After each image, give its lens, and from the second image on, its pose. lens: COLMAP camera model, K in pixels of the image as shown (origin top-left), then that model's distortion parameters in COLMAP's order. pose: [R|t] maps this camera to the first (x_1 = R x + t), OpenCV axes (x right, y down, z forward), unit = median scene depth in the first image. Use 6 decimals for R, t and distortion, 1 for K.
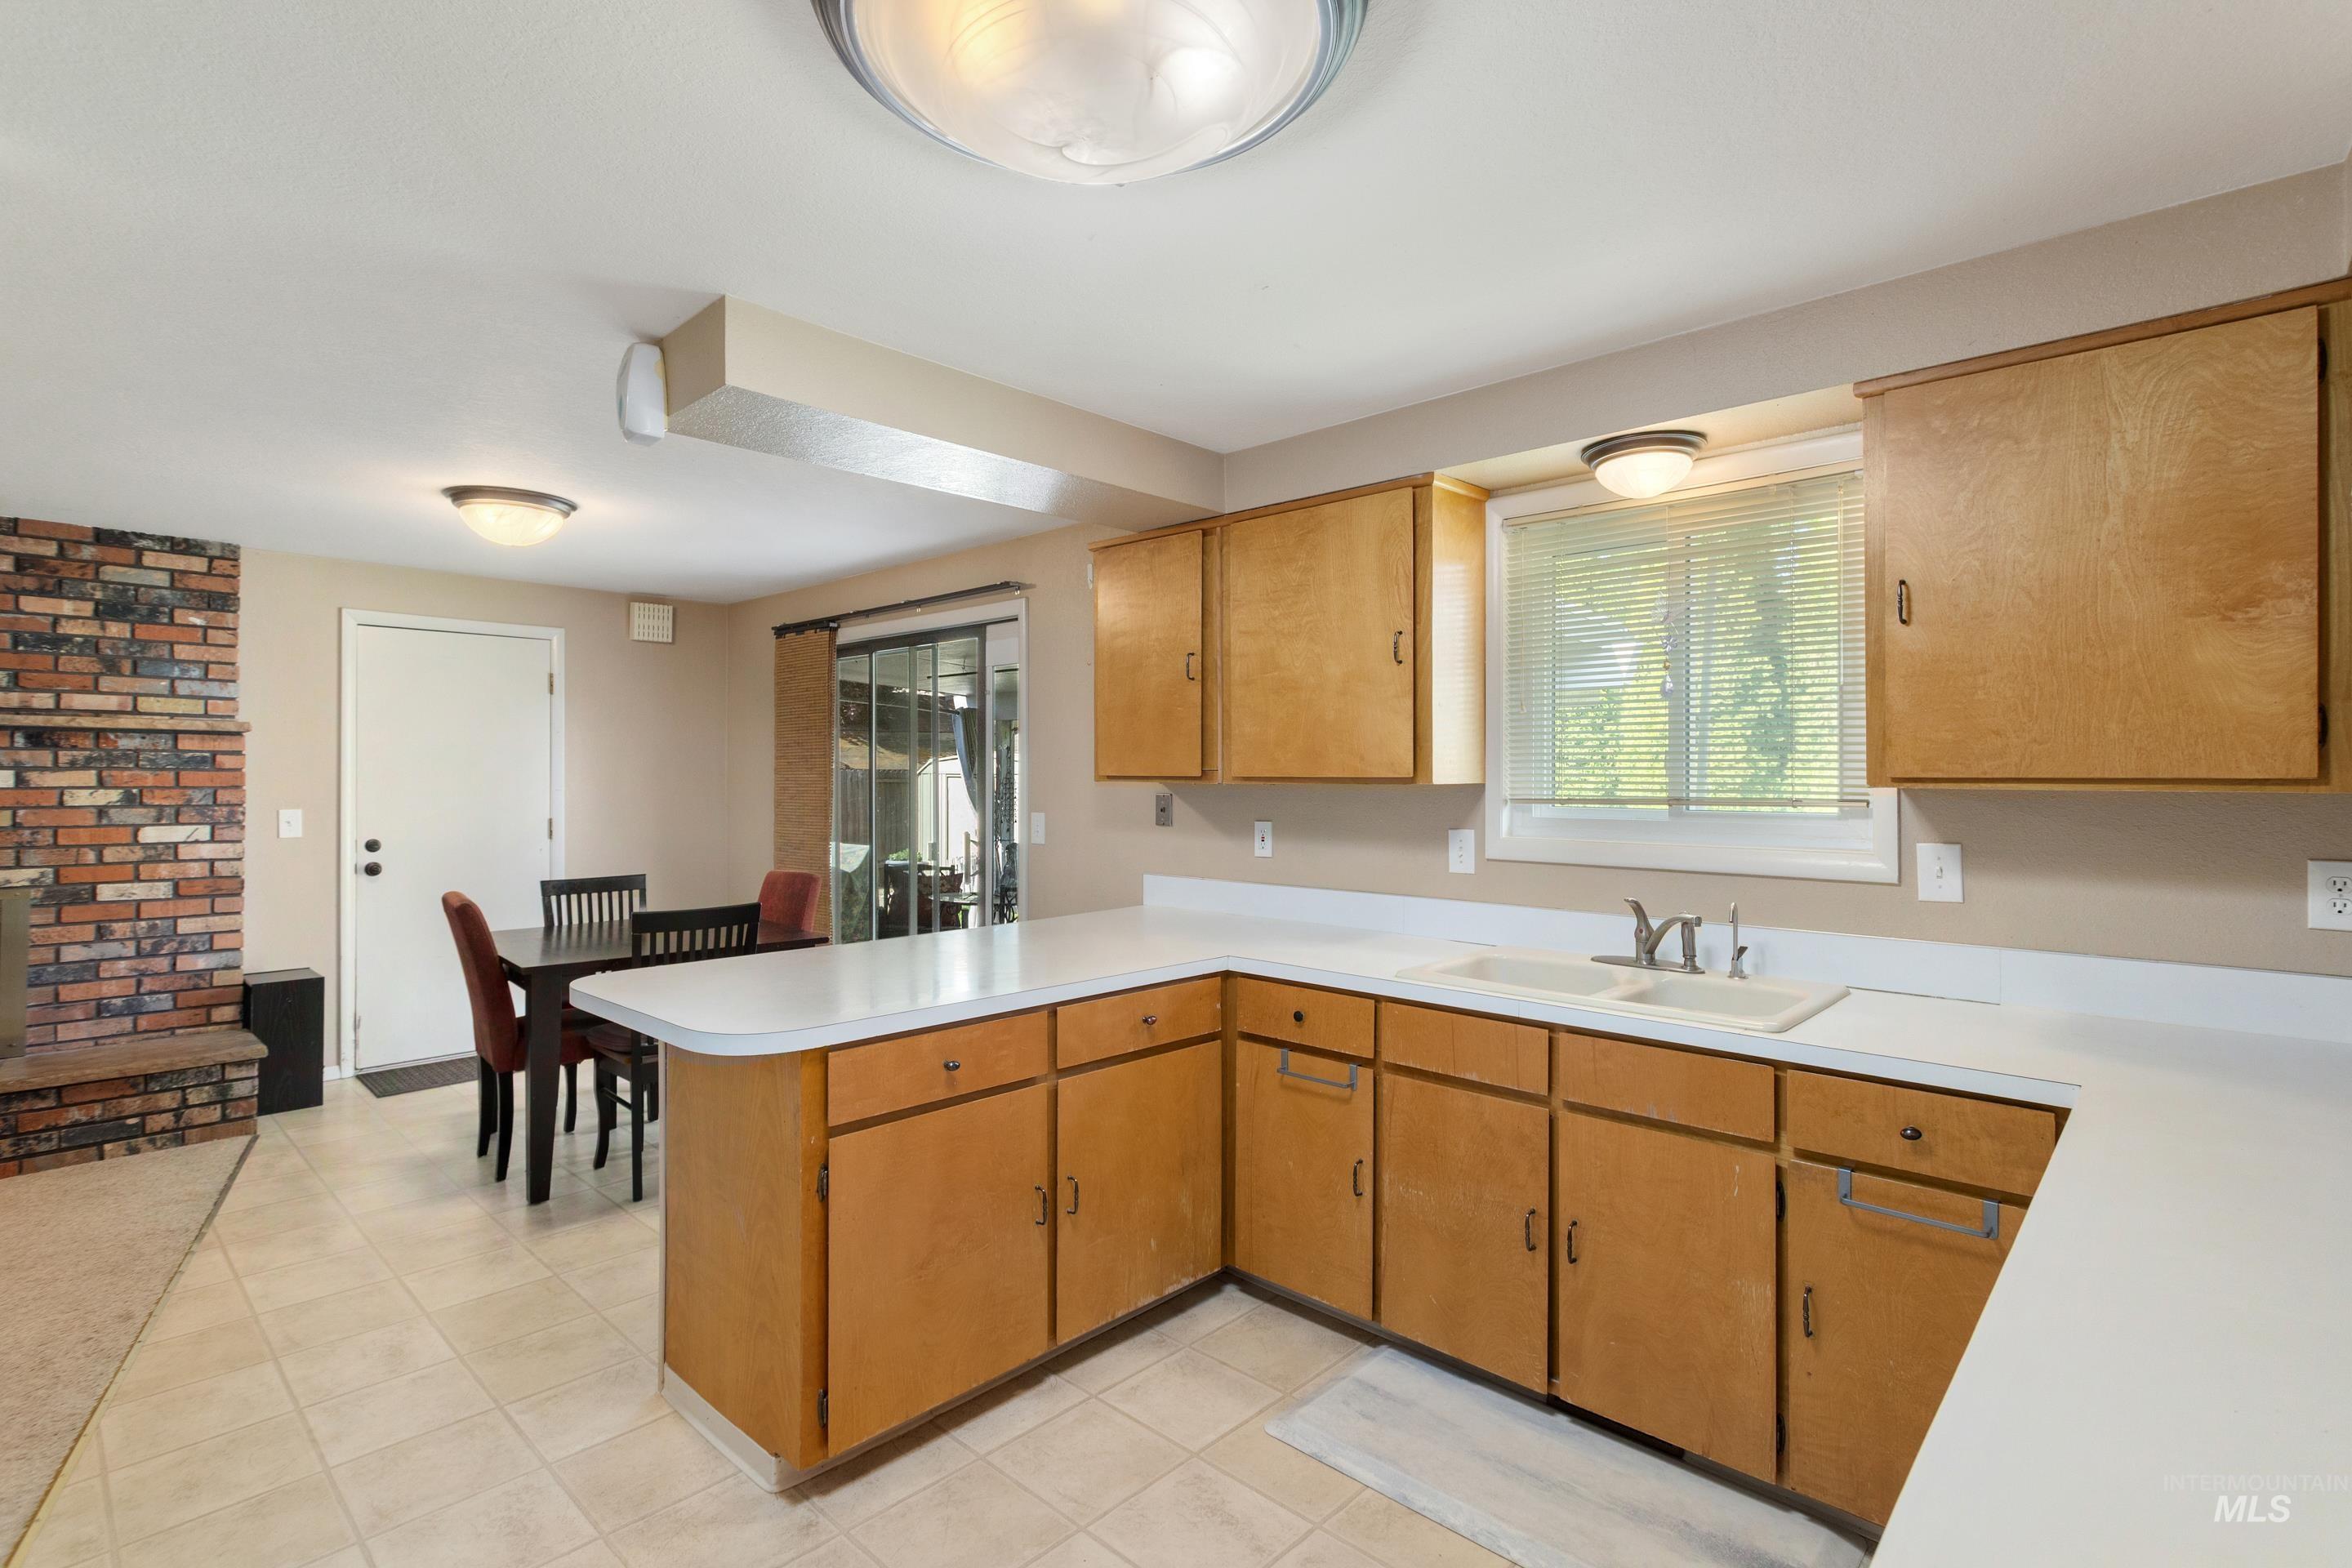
lens RADIAL K [[1124.7, 0, 1182.4], [0, 1124.7, 784.7], [0, 0, 1]] dist [-0.004647, 0.002567]
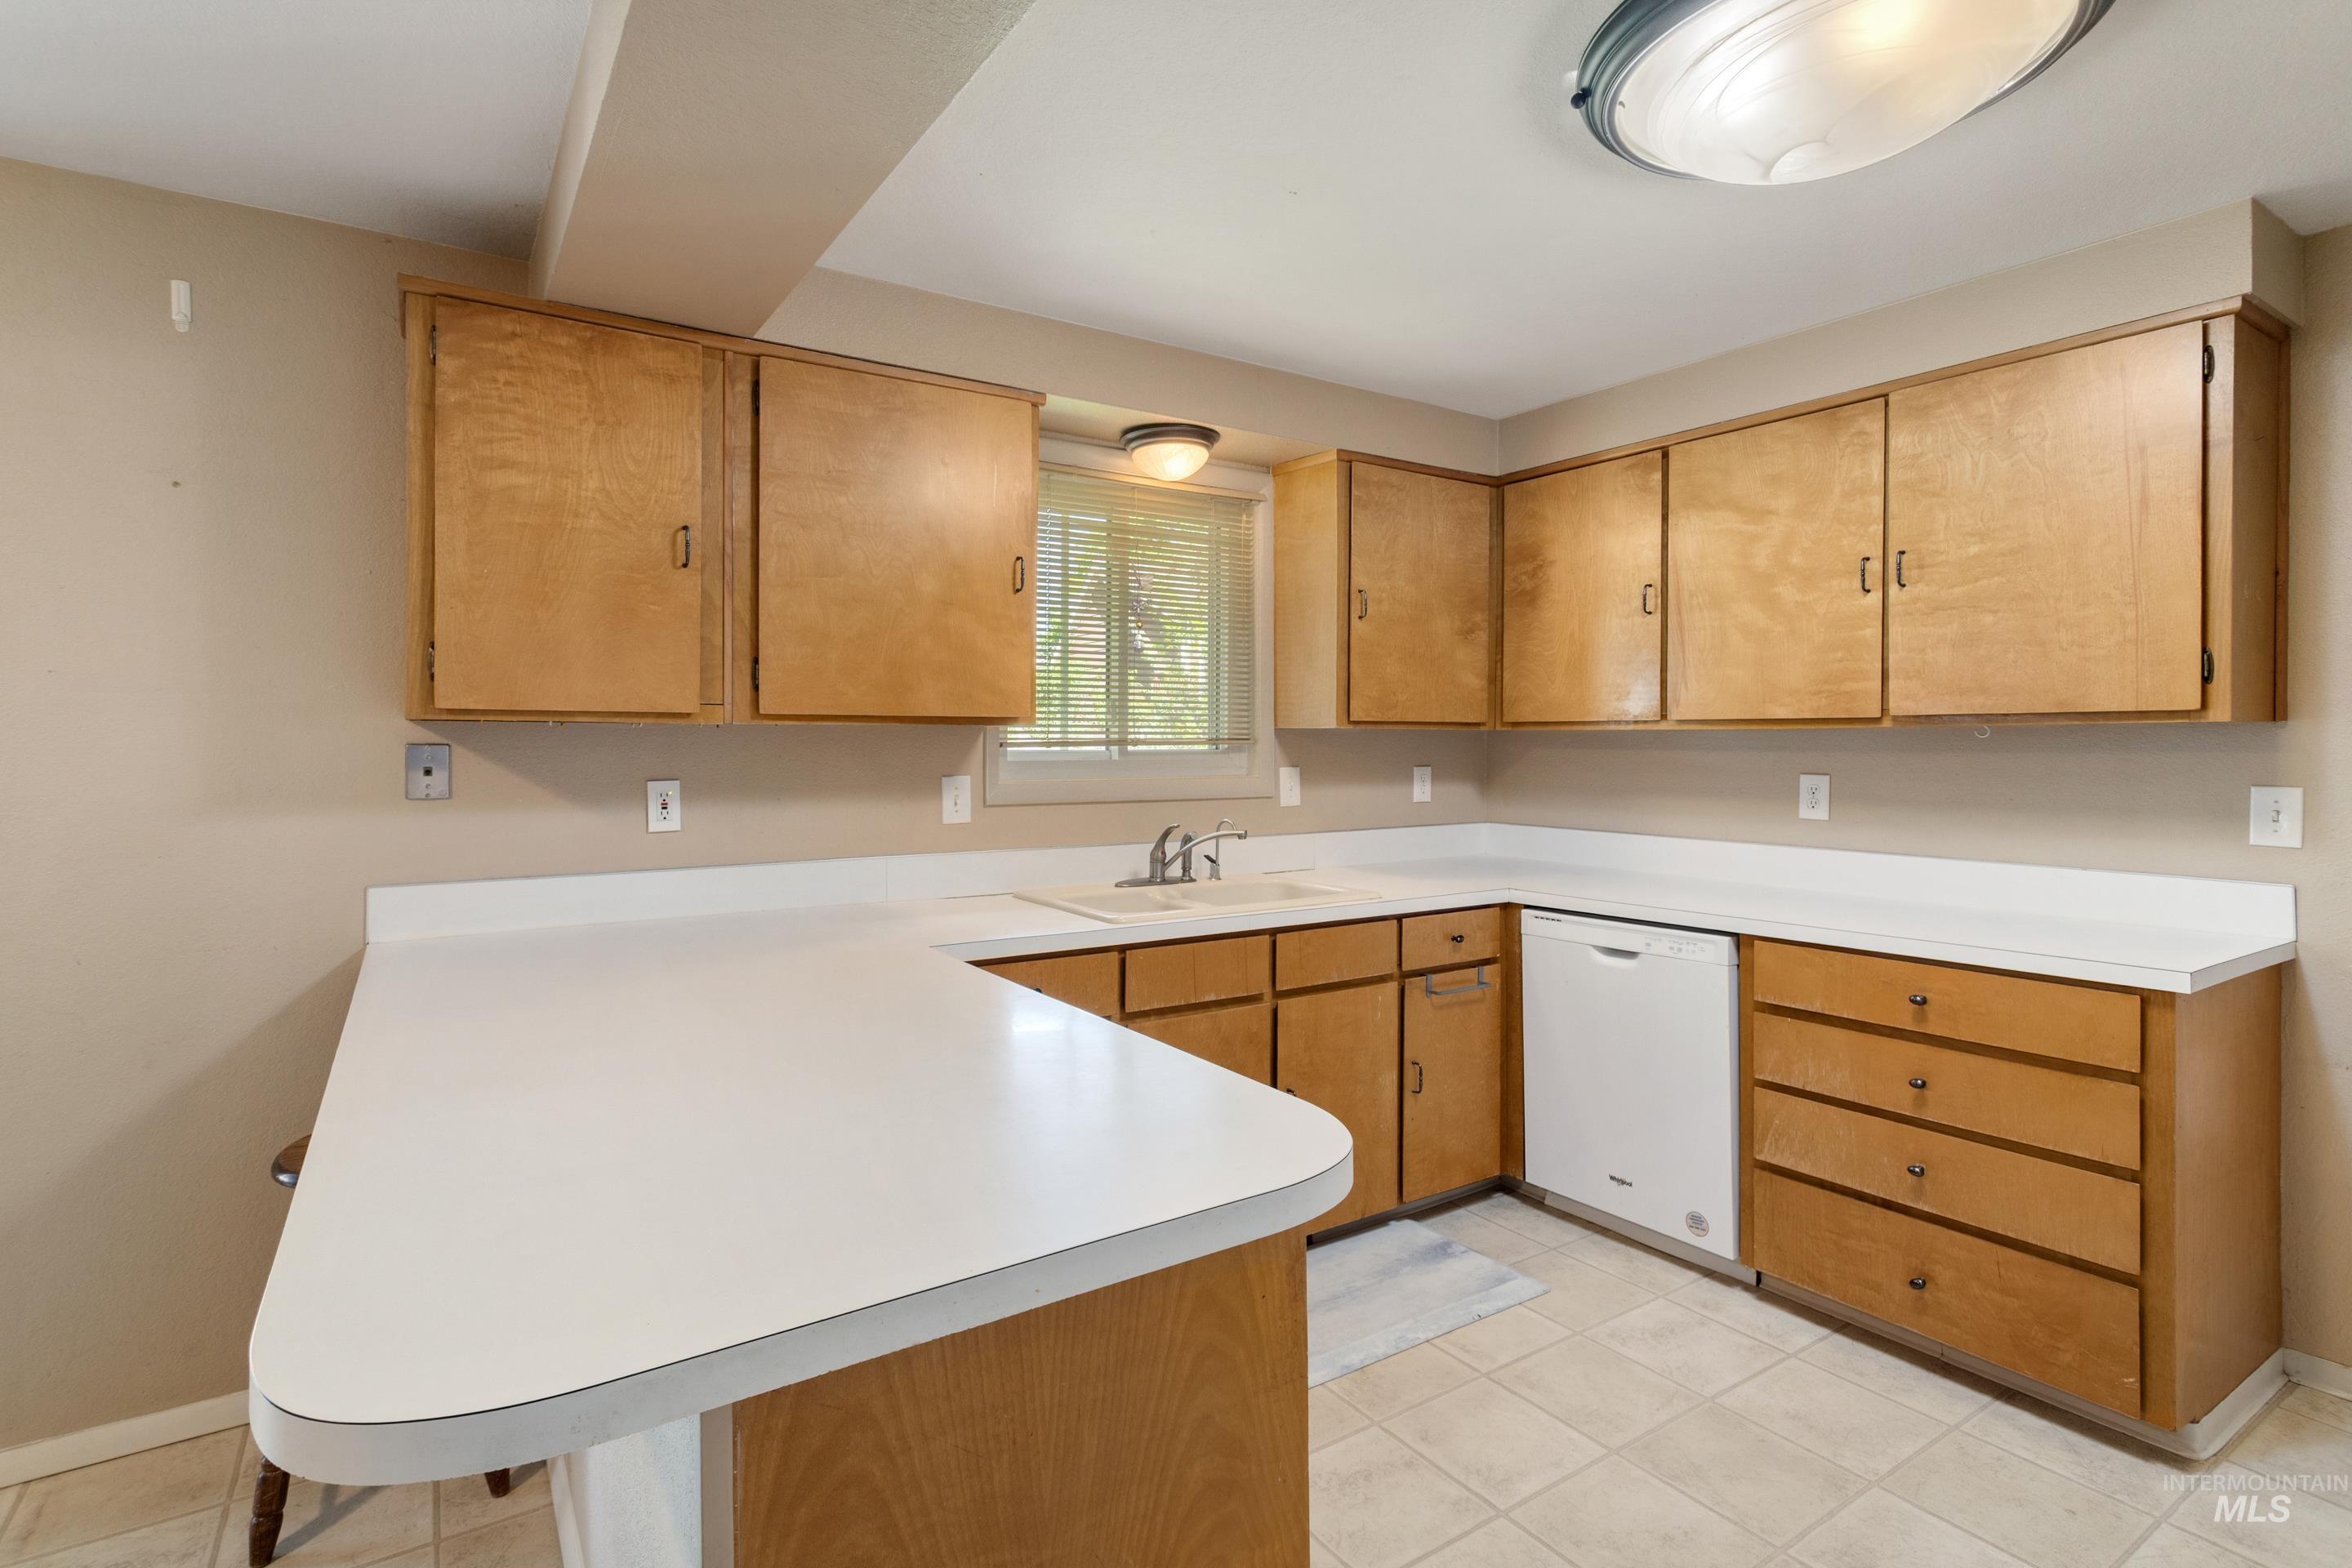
lens RADIAL K [[1124.7, 0, 1172.0], [0, 1124.7, 748.1], [0, 0, 1]] dist [-0.004647, 0.002567]
pose [[0.231457, -0.011019, 0.972783, -0.443570], [0.006404, 0.999931, 0.009803, 0.006418], [-0.972824, 0.003960, 0.231512, 0.441776]]
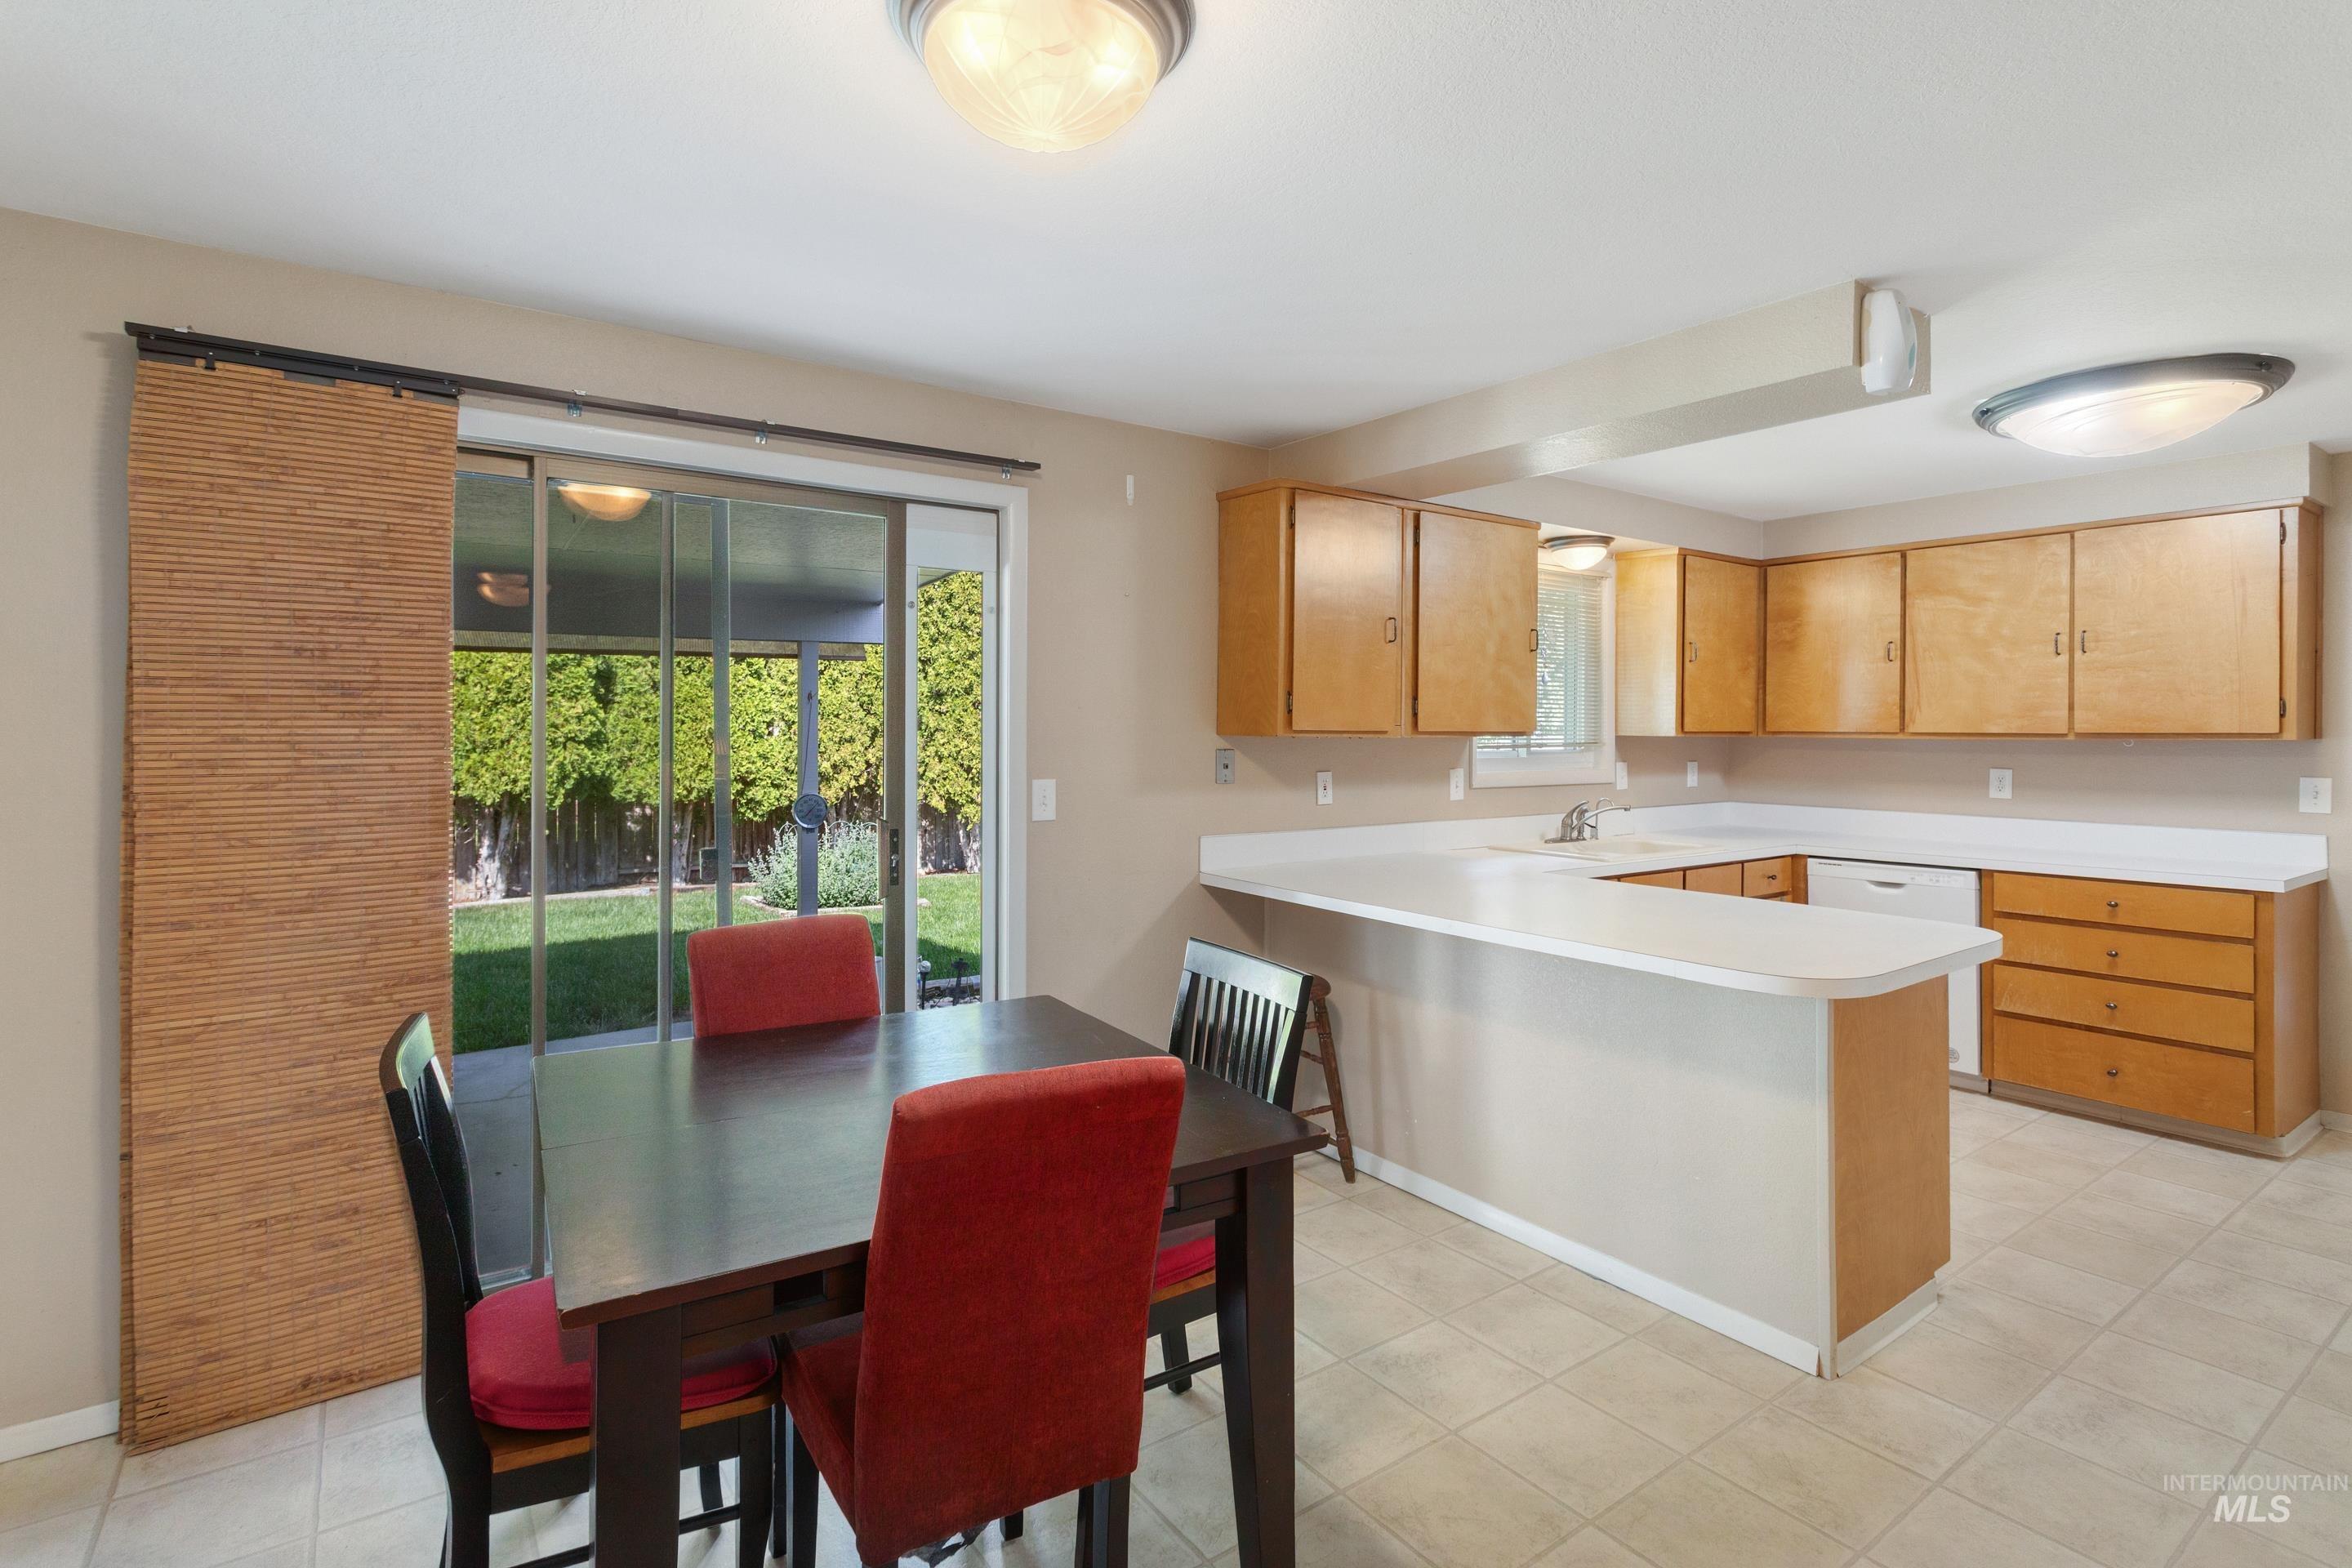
lens RADIAL K [[1124.7, 0, 1168.3], [0, 1124.7, 730.0], [0, 0, 1]] dist [-0.004647, 0.002567]
pose [[0.193326, -0.005194, 0.981121, -0.859052], [0.002825, 0.999985, 0.004737, -0.011439], [-0.981131, 0.001856, 0.193337, 0.779371]]
